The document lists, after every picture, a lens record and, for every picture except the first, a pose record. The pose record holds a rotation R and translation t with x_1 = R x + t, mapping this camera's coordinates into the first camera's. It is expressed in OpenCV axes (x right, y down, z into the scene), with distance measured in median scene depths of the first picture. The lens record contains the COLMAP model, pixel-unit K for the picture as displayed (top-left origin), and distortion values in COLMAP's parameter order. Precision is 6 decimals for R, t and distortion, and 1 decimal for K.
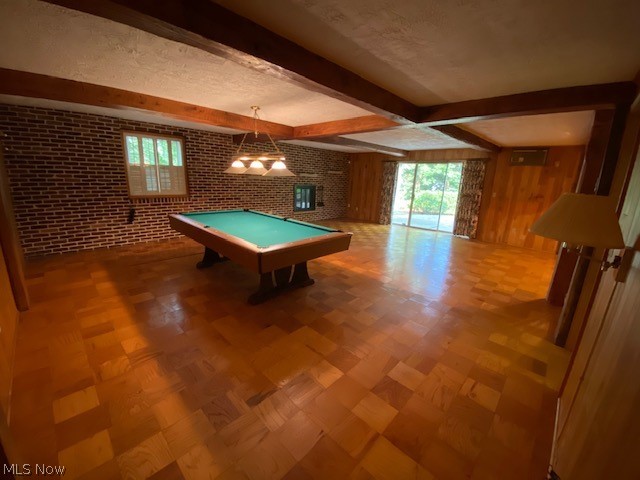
lens RADIAL K [[265.8, 0, 316.2], [0, 265.8, 240.1], [0, 0, 1]] dist [-0.002040, -0.000411]
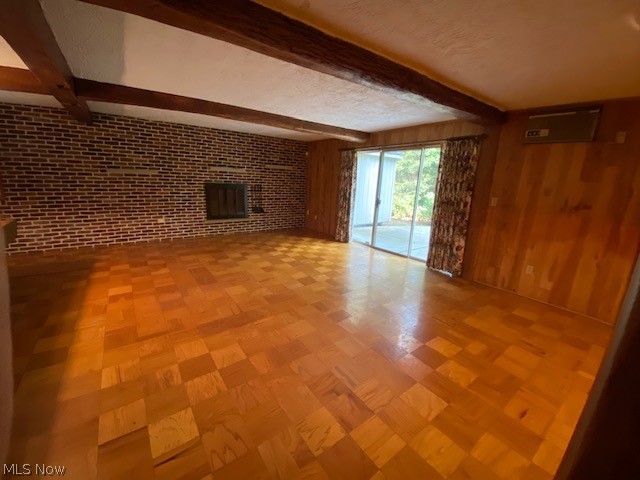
lens RADIAL K [[265.8, 0, 322.8], [0, 265.8, 238.4], [0, 0, 1]] dist [-0.002040, -0.000411]
pose [[0.988033, 0.036377, -0.149893, 0.380098], [-0.039134, 0.999114, -0.015481, -0.066822], [0.149197, 0.021162, 0.988581, 0.380732]]
